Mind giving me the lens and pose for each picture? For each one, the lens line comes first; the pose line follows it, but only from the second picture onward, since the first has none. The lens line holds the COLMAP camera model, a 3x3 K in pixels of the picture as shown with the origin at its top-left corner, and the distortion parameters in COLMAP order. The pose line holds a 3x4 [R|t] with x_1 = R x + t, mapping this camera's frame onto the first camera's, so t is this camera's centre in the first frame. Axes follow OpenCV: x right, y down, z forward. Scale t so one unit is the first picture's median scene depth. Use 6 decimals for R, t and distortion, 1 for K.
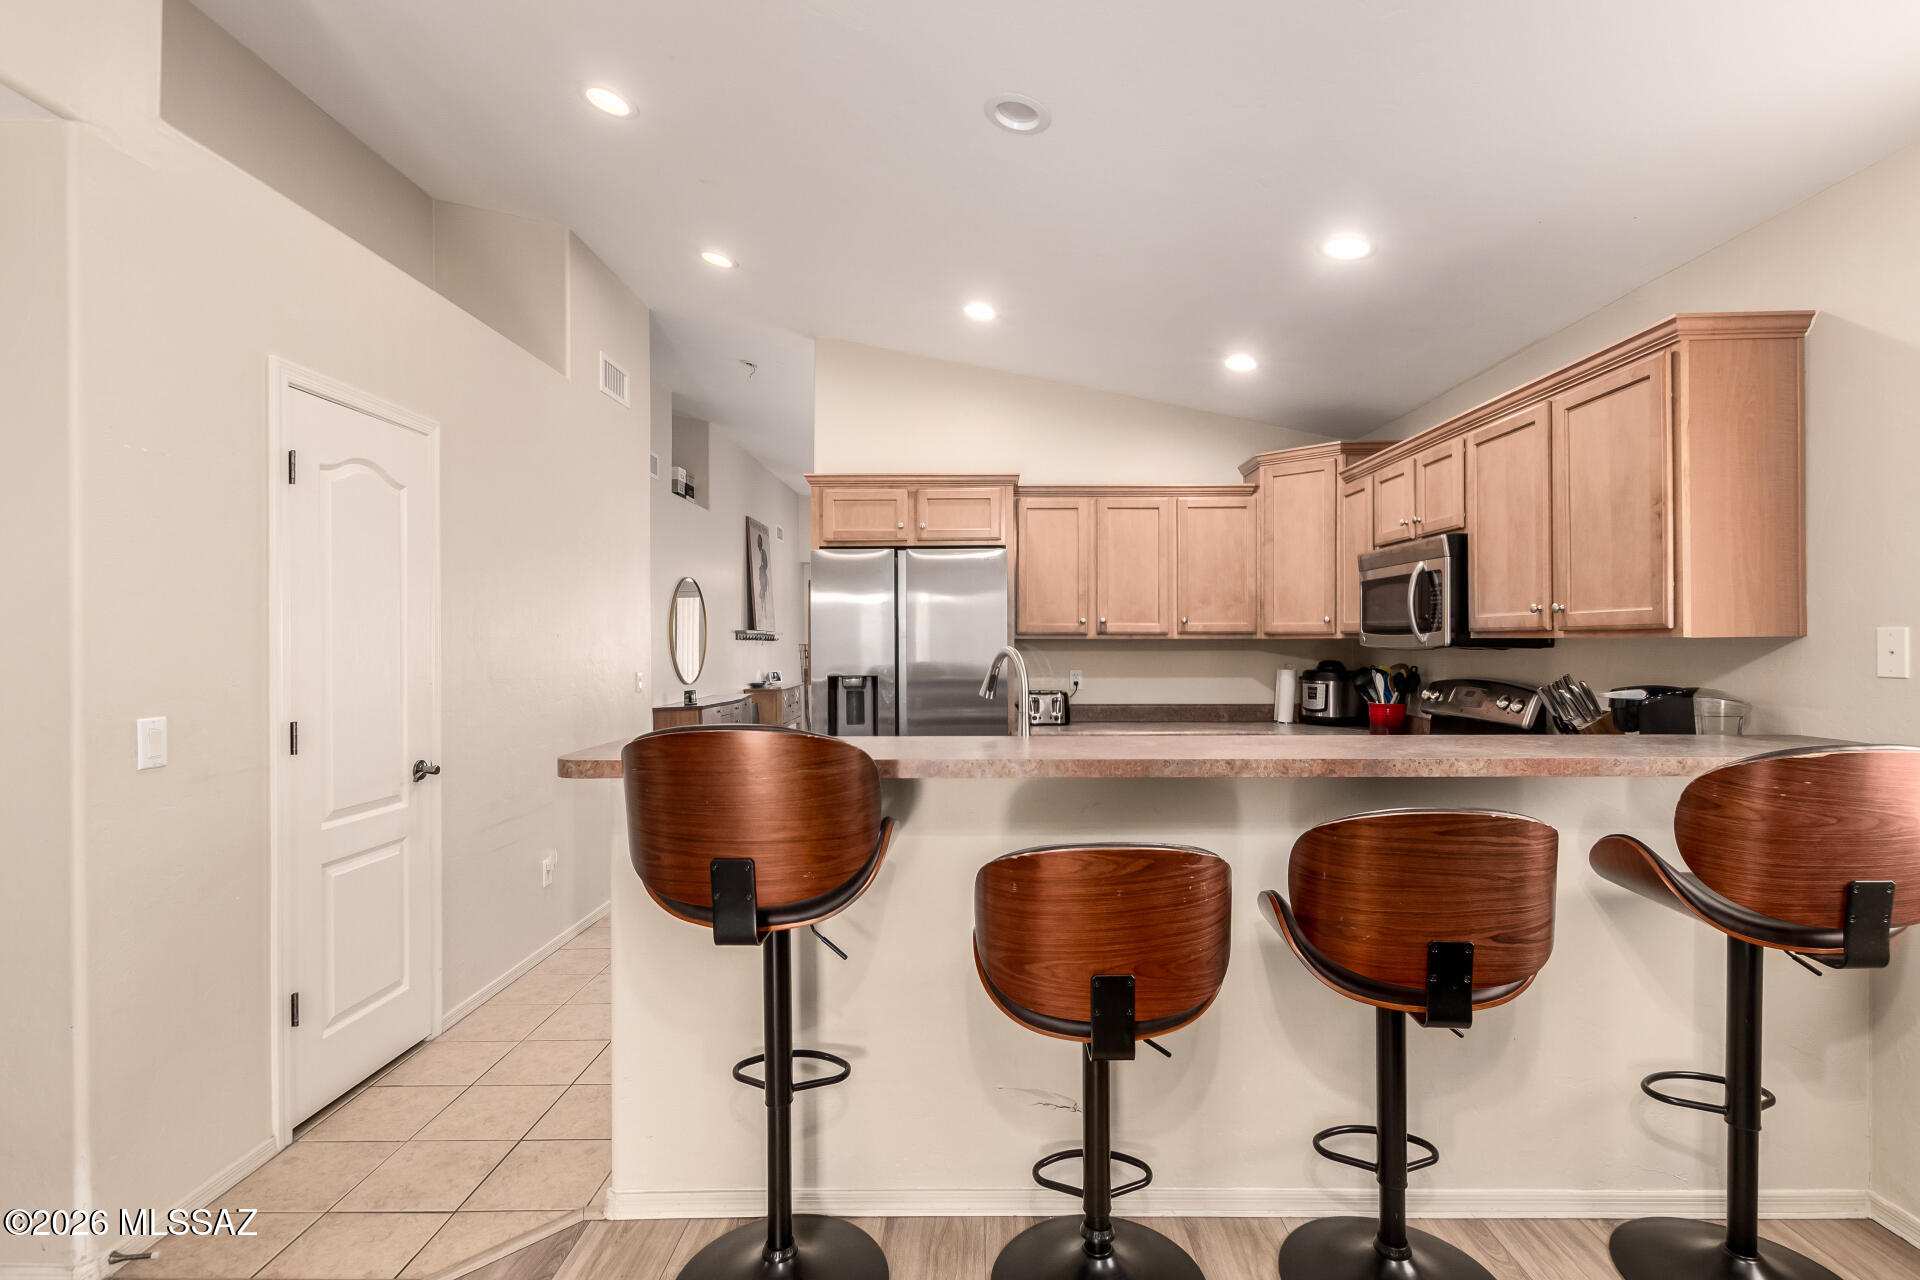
lens RADIAL K [[906.6, 0, 960.0], [0, 906.6, 640.0], [0, 0, 1]] dist [0.001076, 0.000239]
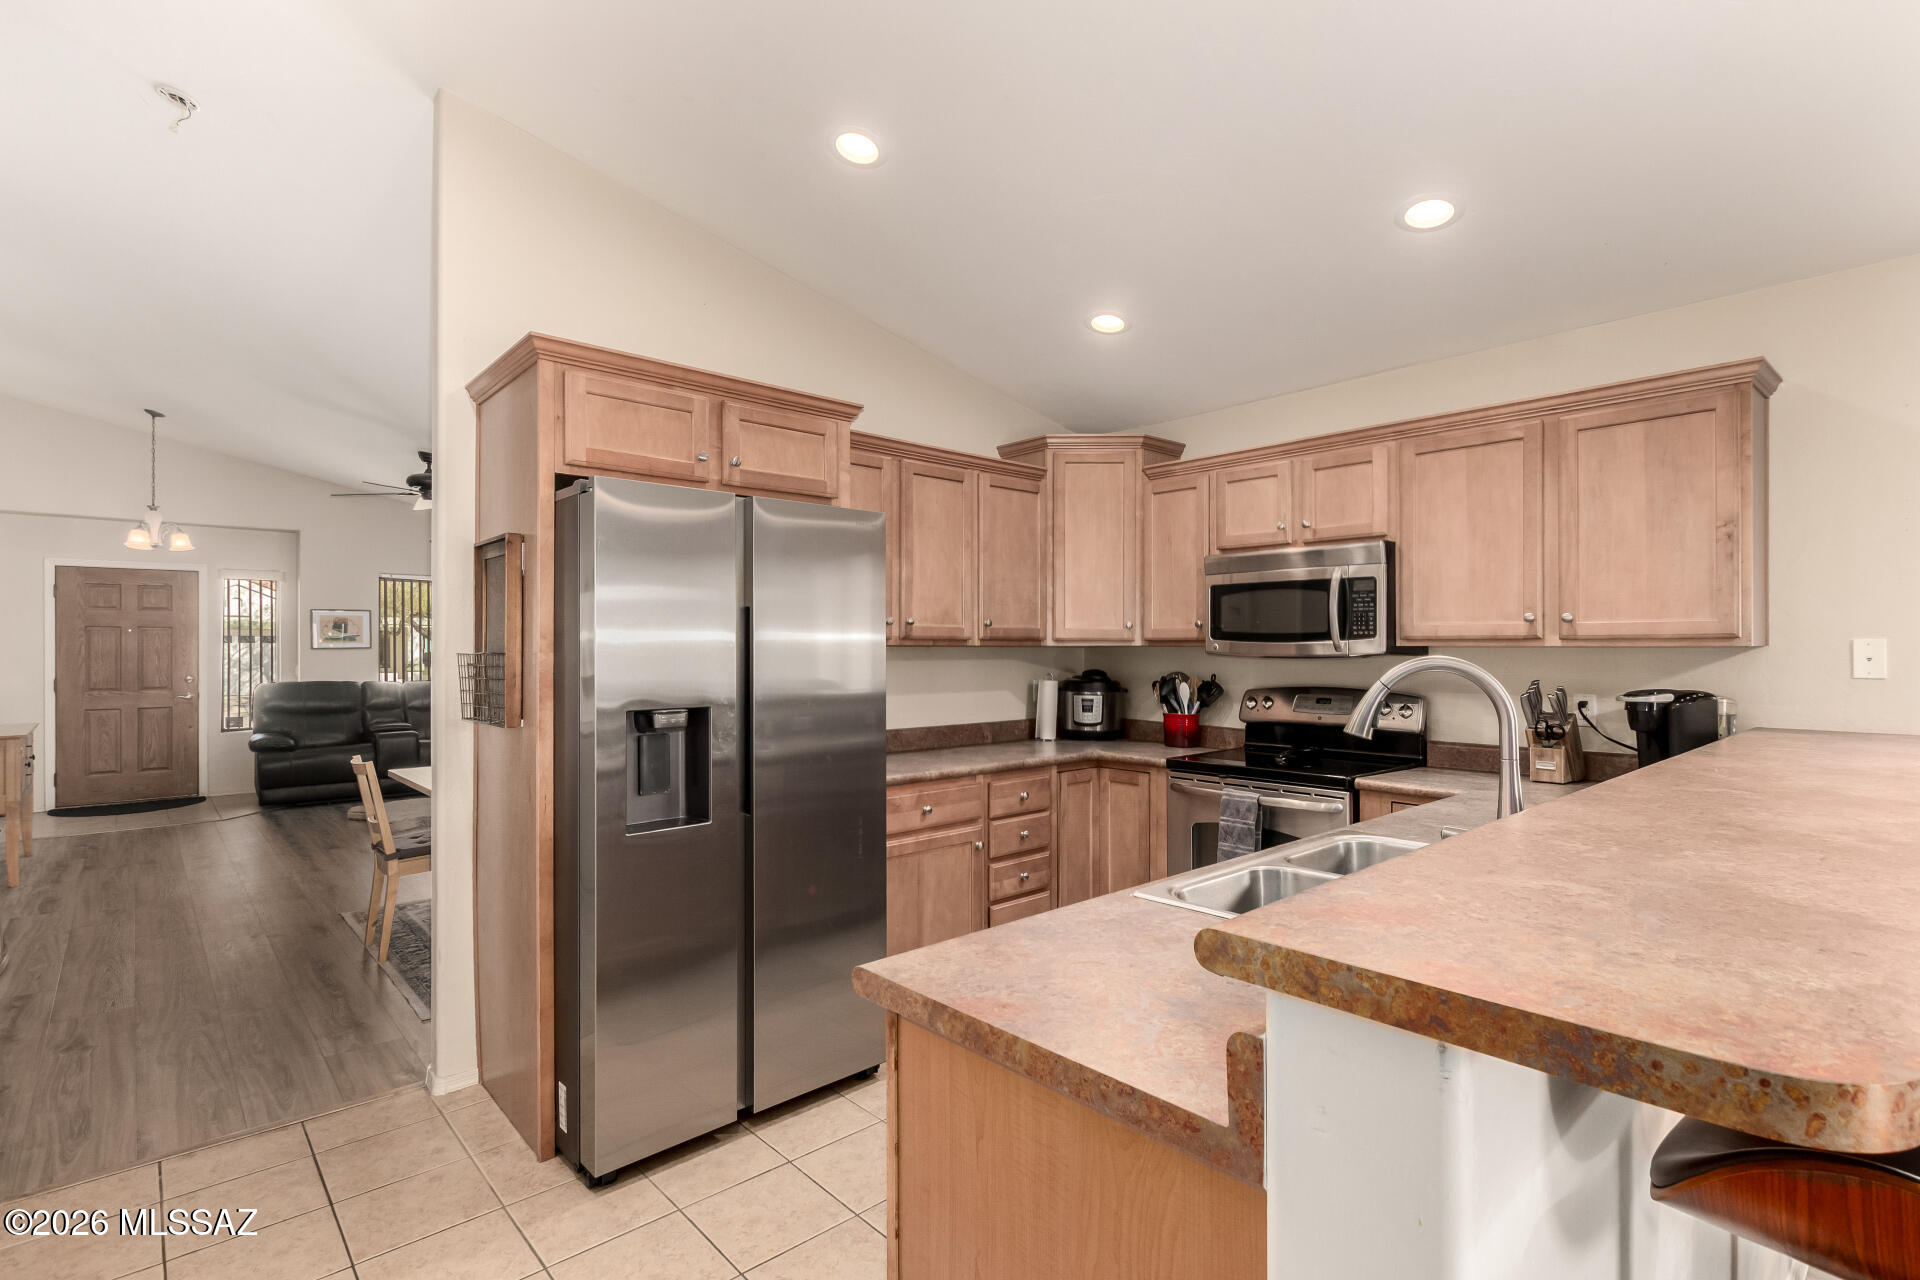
lens RADIAL K [[906.6, 0, 960.0], [0, 906.6, 640.0], [0, 0, 1]] dist [0.001076, 0.000239]
pose [[0.726797, 0.007261, 0.686814, -0.368547], [-0.002488, 0.999965, -0.007939, 0.000302], [-0.686847, 0.004061, 0.726790, 0.467864]]
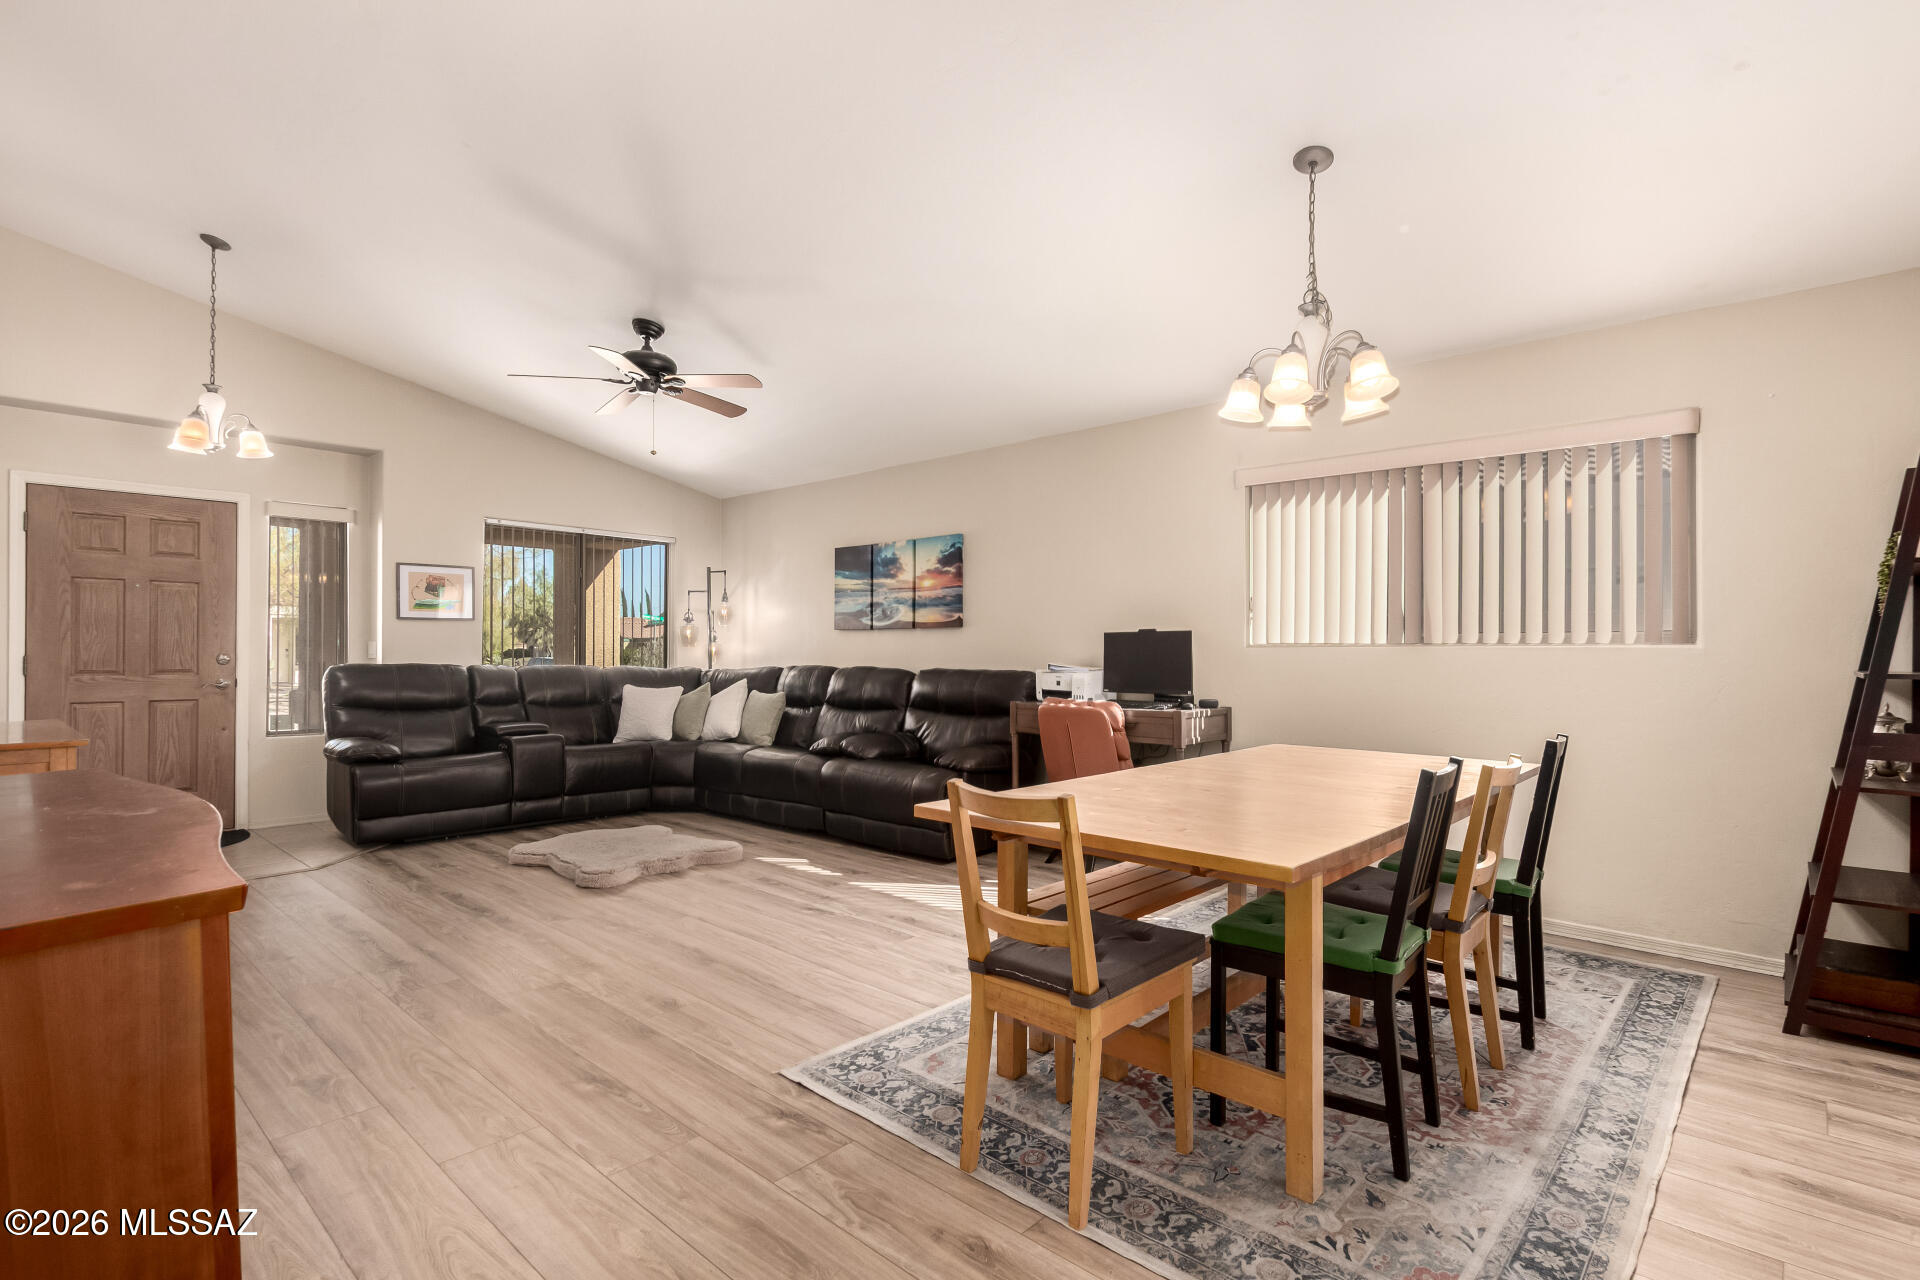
lens RADIAL K [[906.6, 0, 960.0], [0, 906.6, 640.0], [0, 0, 1]] dist [0.001076, 0.000239]
pose [[0.658507, 0.015925, 0.752406, -0.410568], [-0.005848, 0.999854, -0.016044, 0.016432], [-0.752552, 0.006165, 0.658504, 0.698985]]
